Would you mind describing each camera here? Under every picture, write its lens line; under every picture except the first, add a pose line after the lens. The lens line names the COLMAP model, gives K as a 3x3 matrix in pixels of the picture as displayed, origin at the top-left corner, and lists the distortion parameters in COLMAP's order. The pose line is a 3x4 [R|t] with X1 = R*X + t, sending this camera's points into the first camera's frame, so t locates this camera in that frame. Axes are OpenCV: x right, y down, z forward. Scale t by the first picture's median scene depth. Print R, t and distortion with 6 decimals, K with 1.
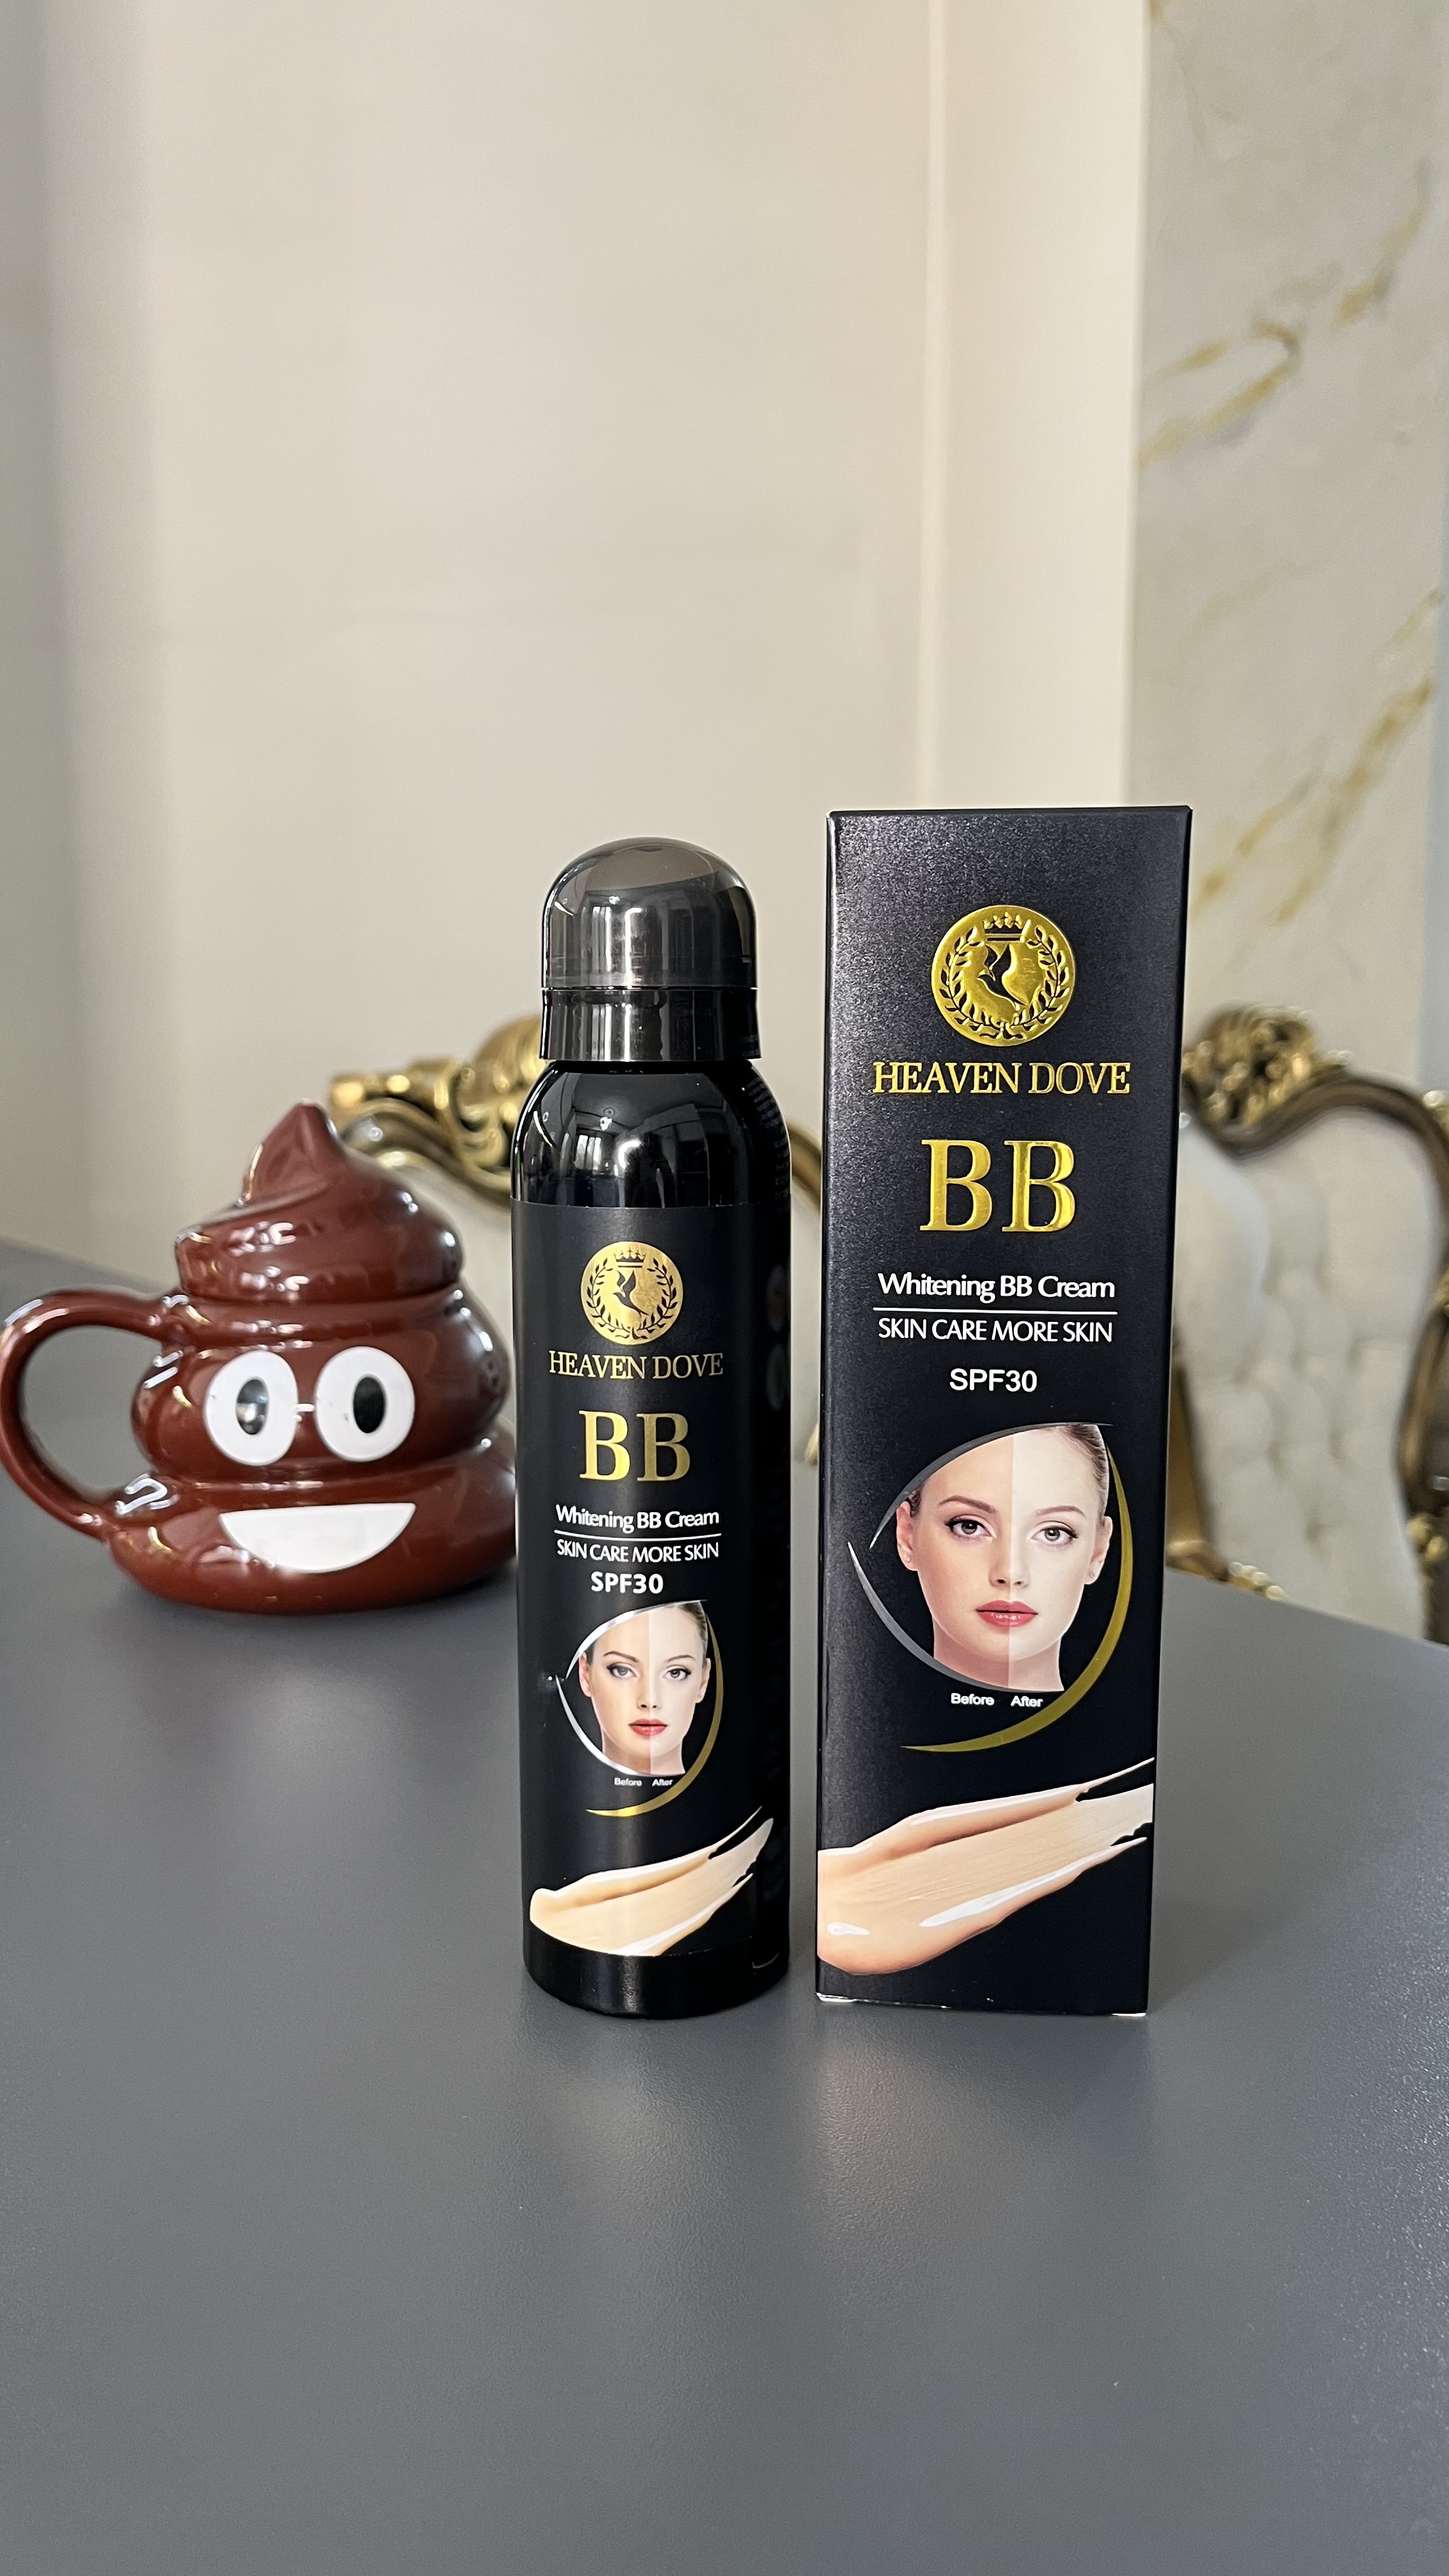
lens RADIAL K [[1993.7, 0, 712.1], [0, 1993.7, 1294.7], [0, 0, 1]] dist [0.106646, -0.233701]
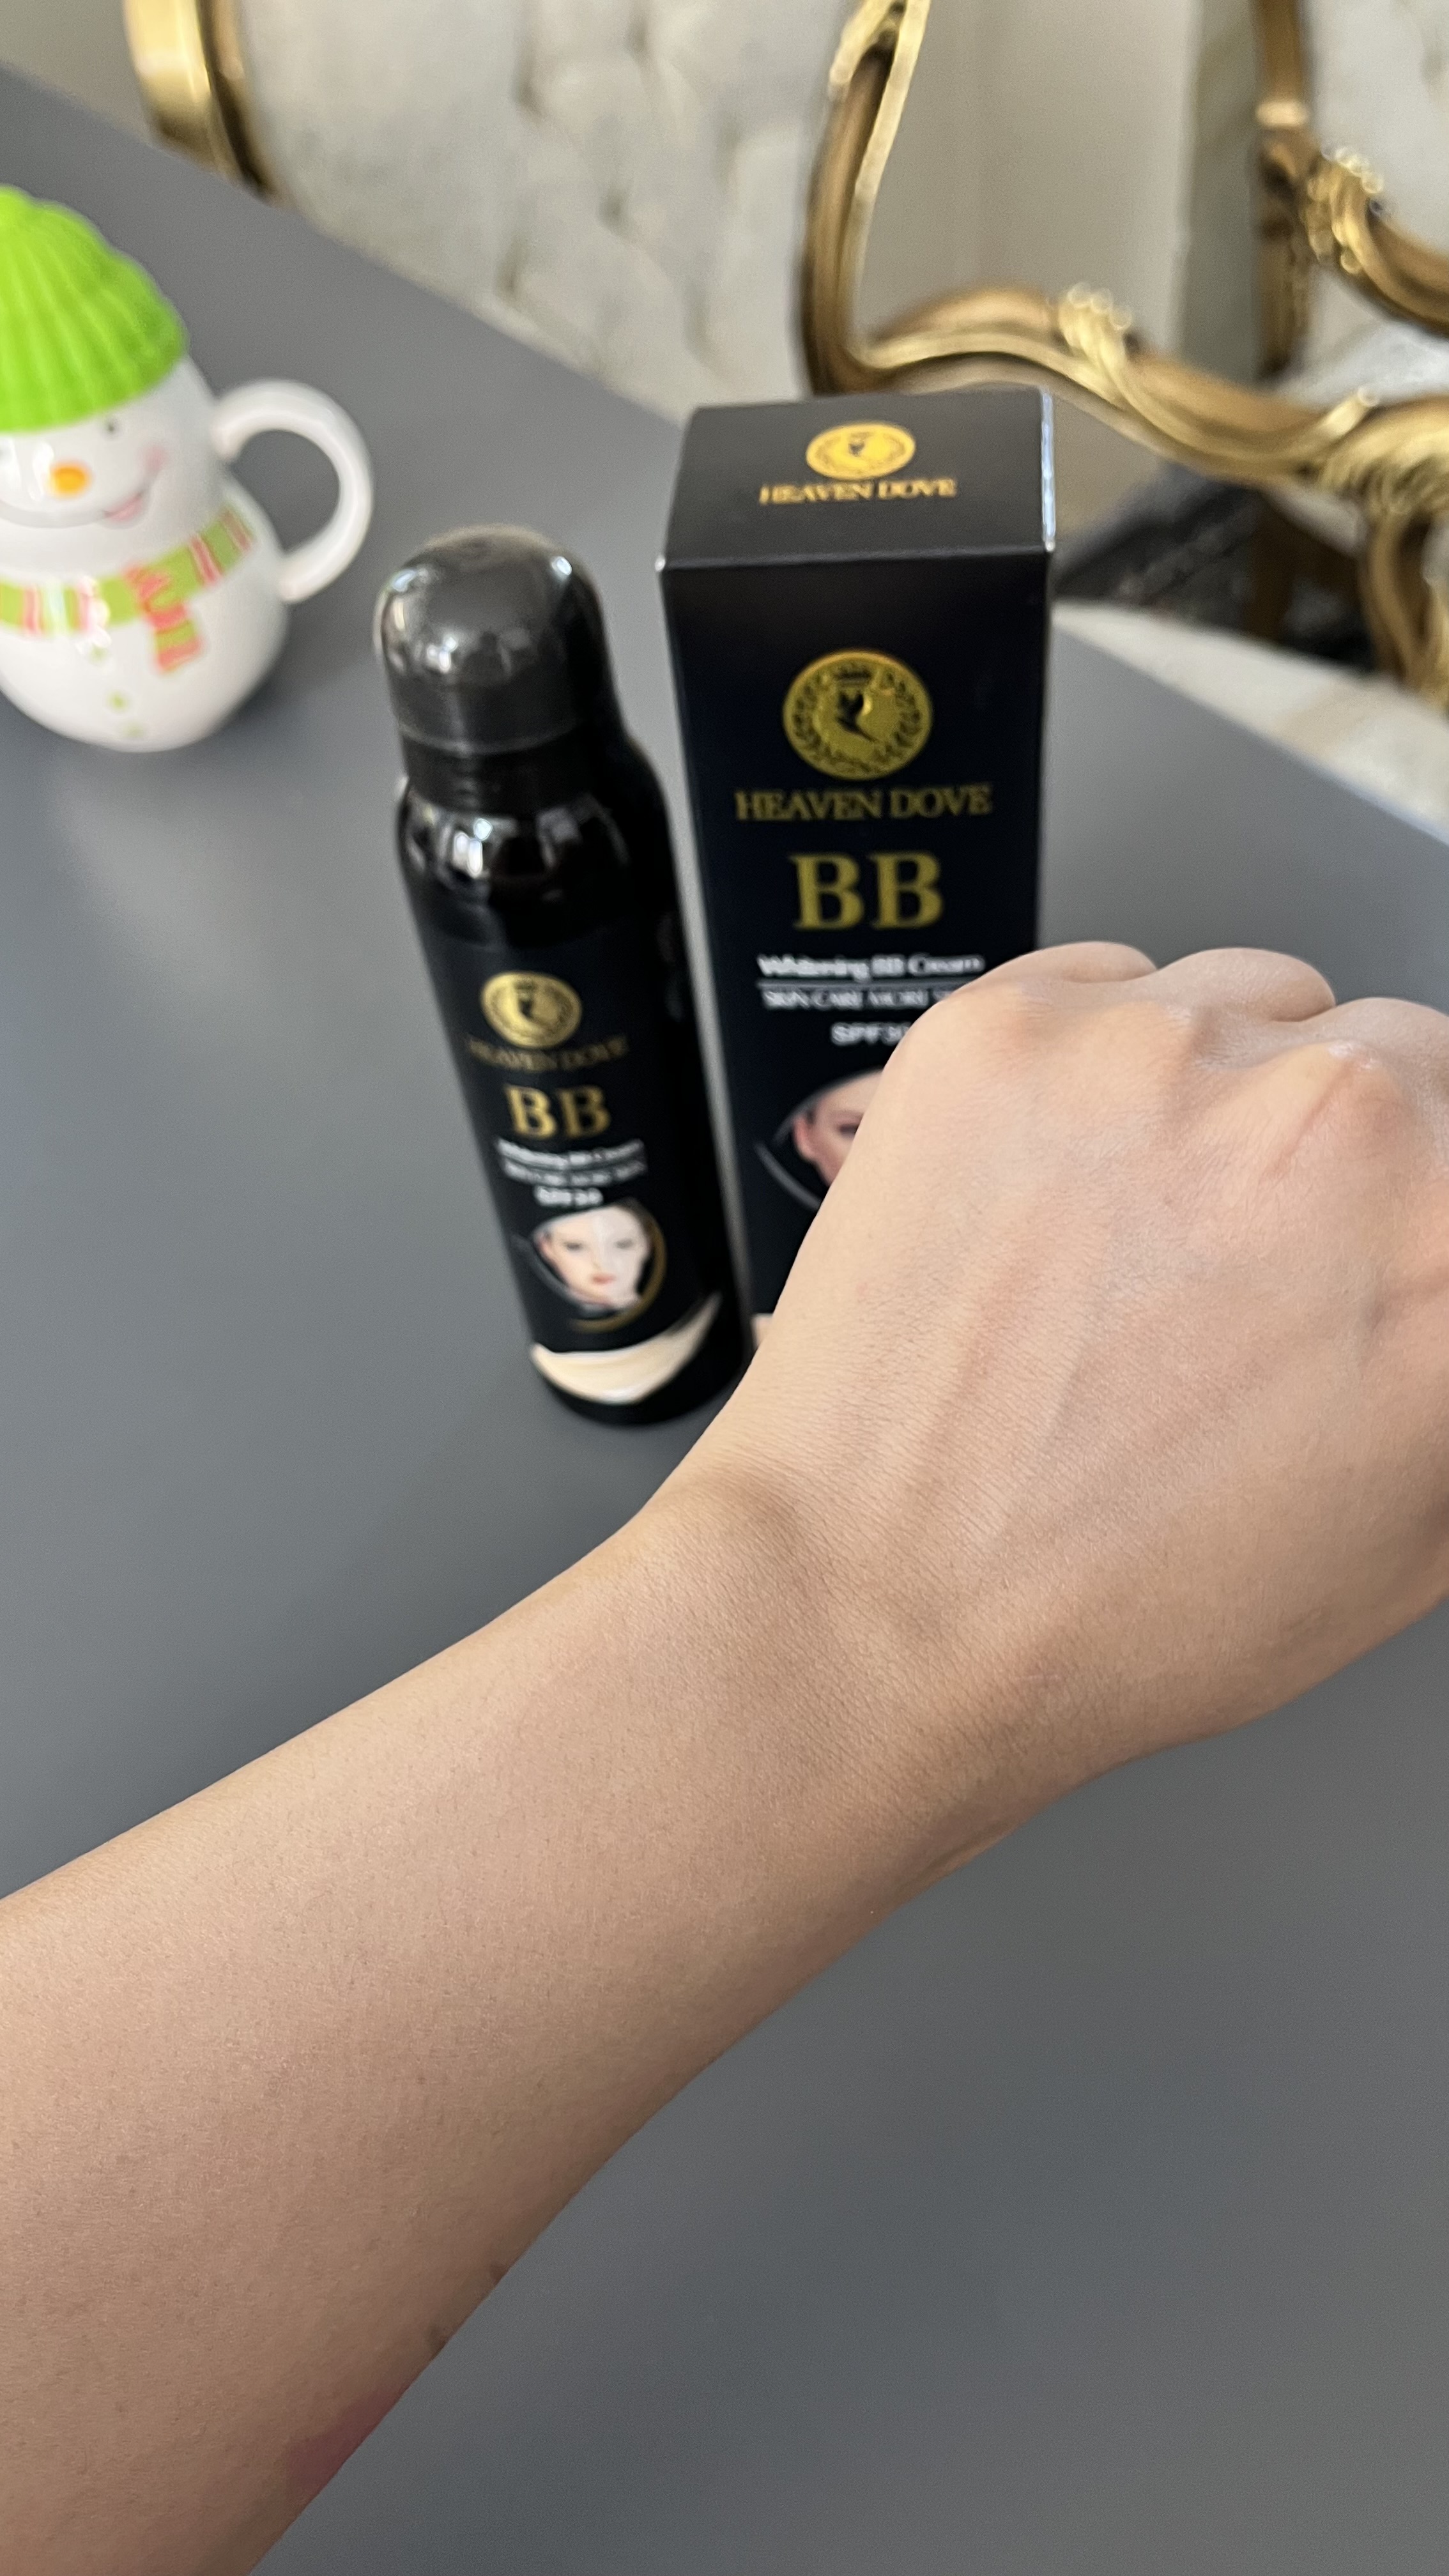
lens RADIAL K [[2021.9, 0, 724.5], [0, 2021.9, 1288.0], [0, 0, 1]] dist [0.033383, -0.004550]
pose [[0.995493, -0.069305, -0.064731, 0.121732], [0.094790, 0.747628, 0.657318, -0.587815], [0.002839, -0.660492, 0.750828, 0.074273]]
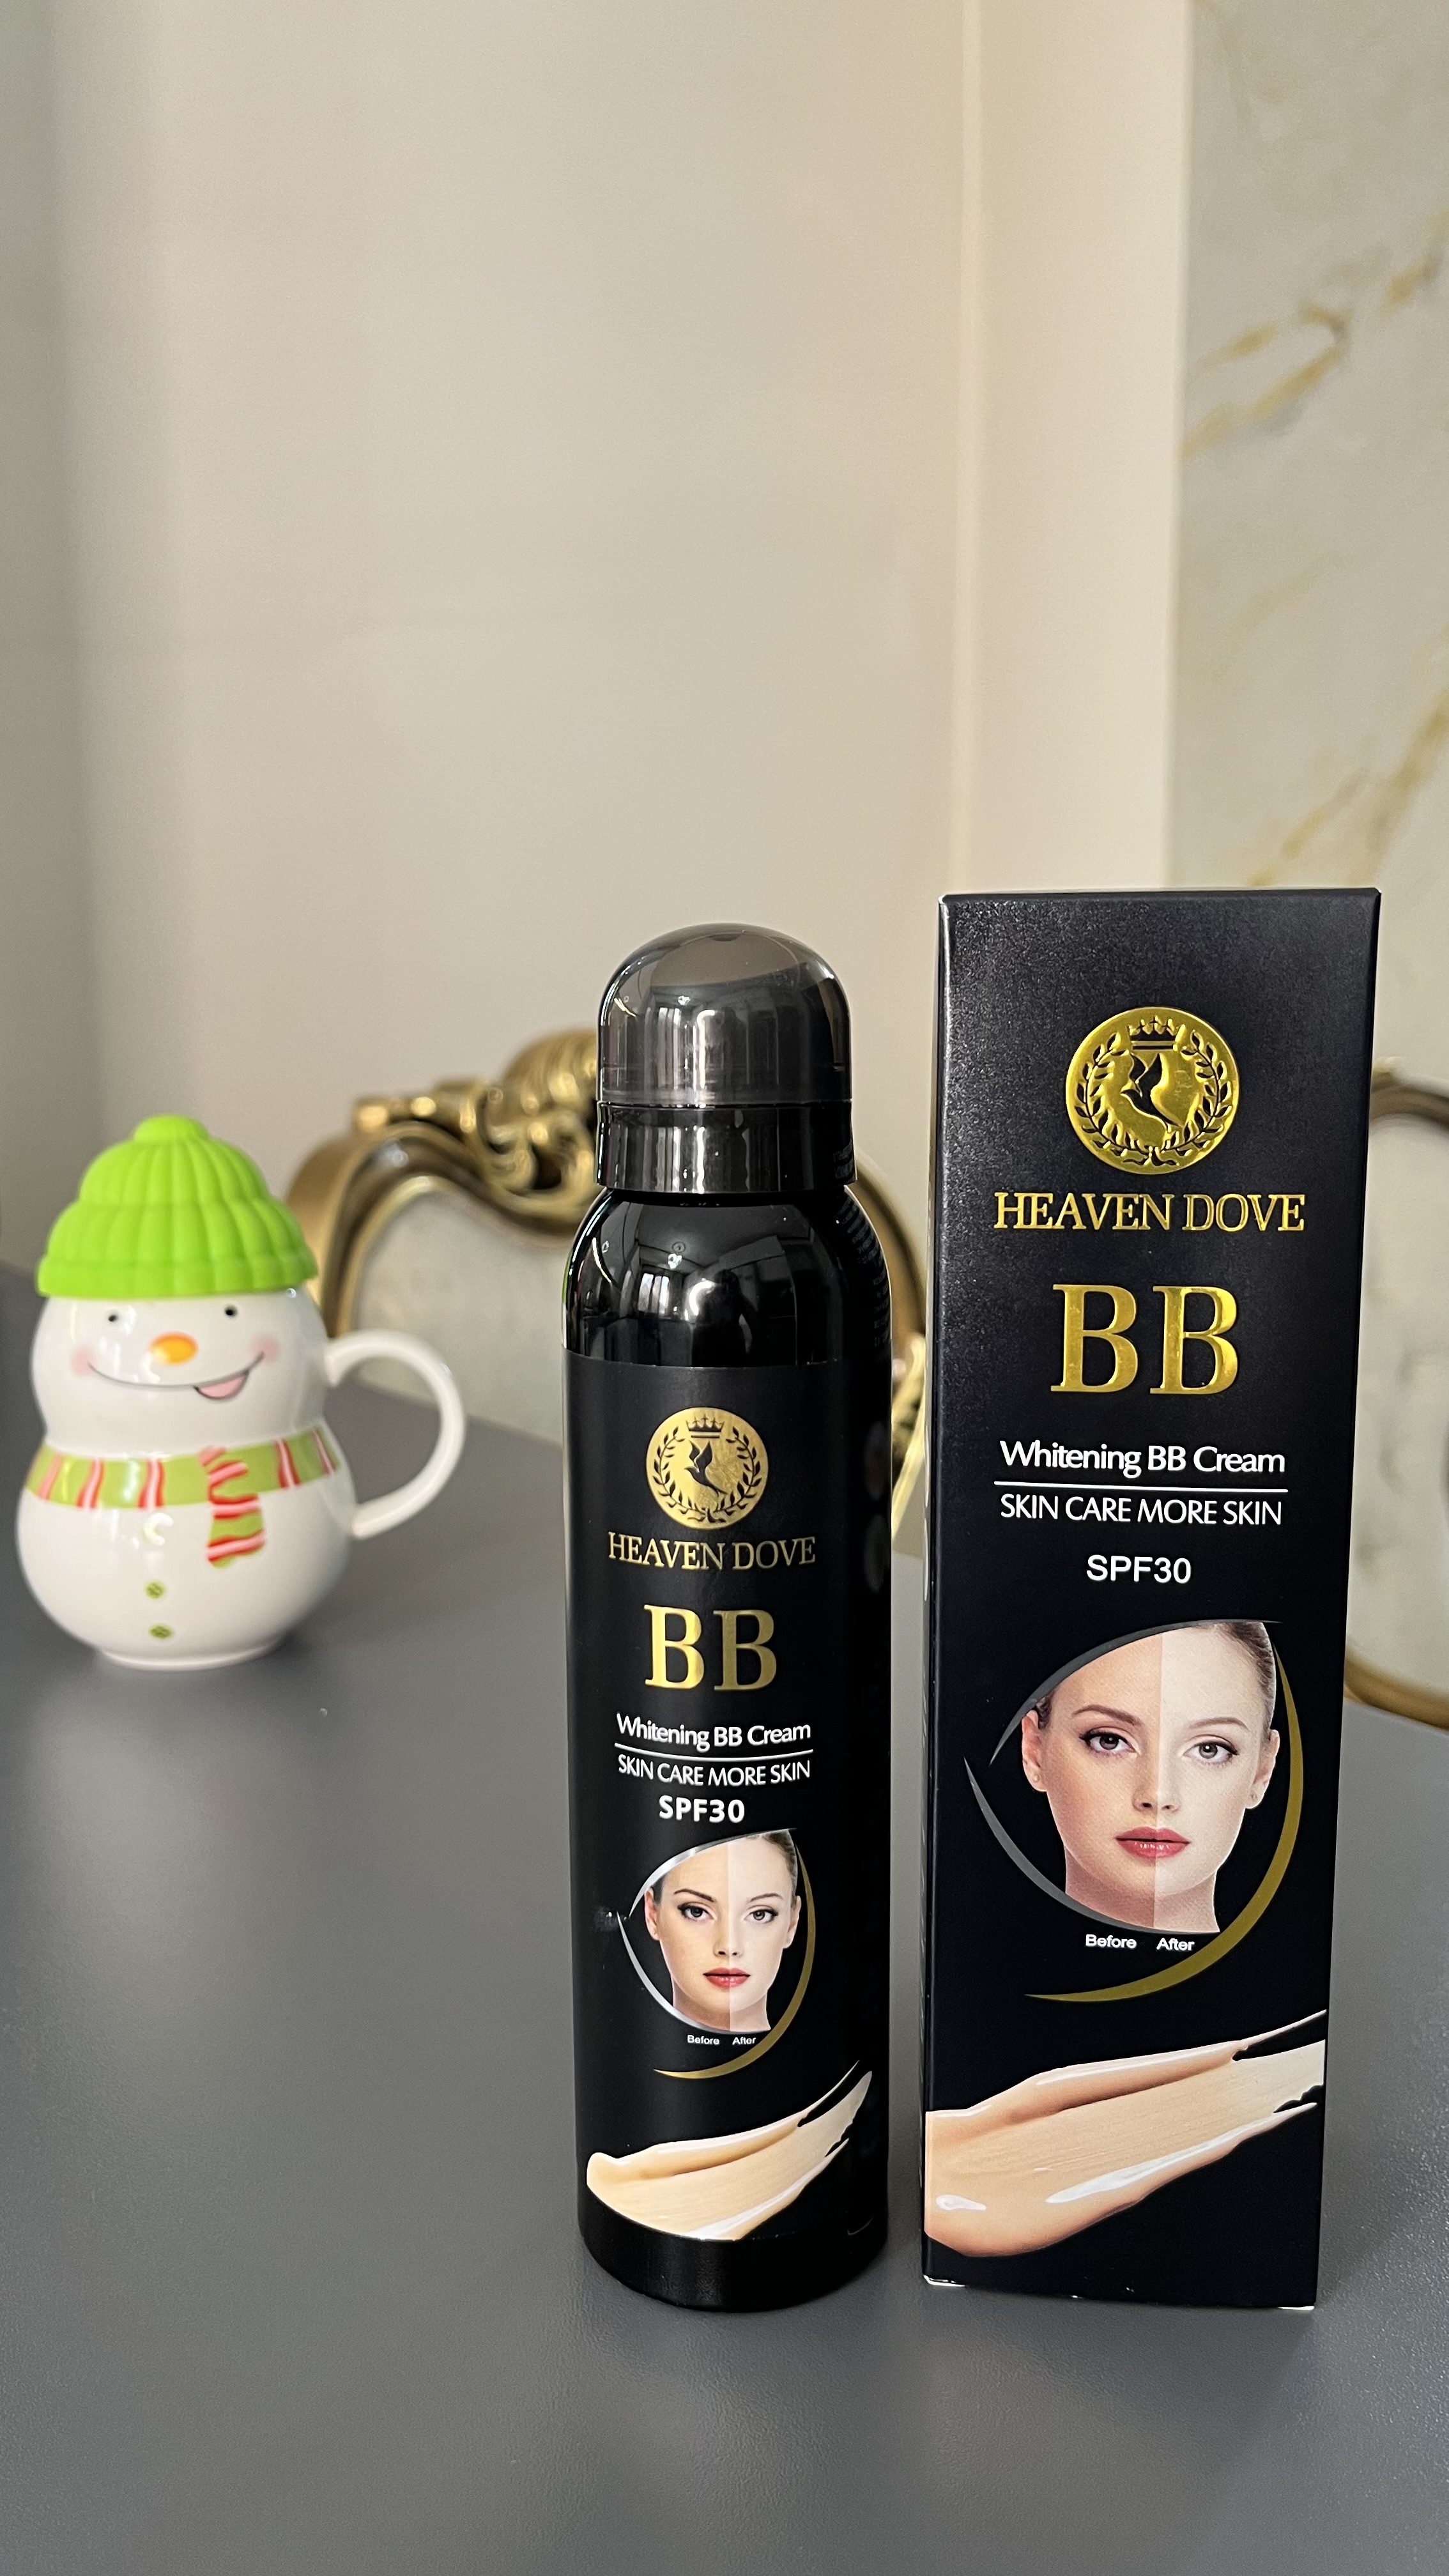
lens RADIAL K [[1993.7, 0, 712.1], [0, 1993.7, 1294.7], [0, 0, 1]] dist [0.106646, -0.233701]
pose [[0.999927, -0.002821, -0.011745, -0.027735], [0.002872, 0.999986, 0.004350, -0.076182], [0.011733, -0.004383, 0.999922, 0.157433]]
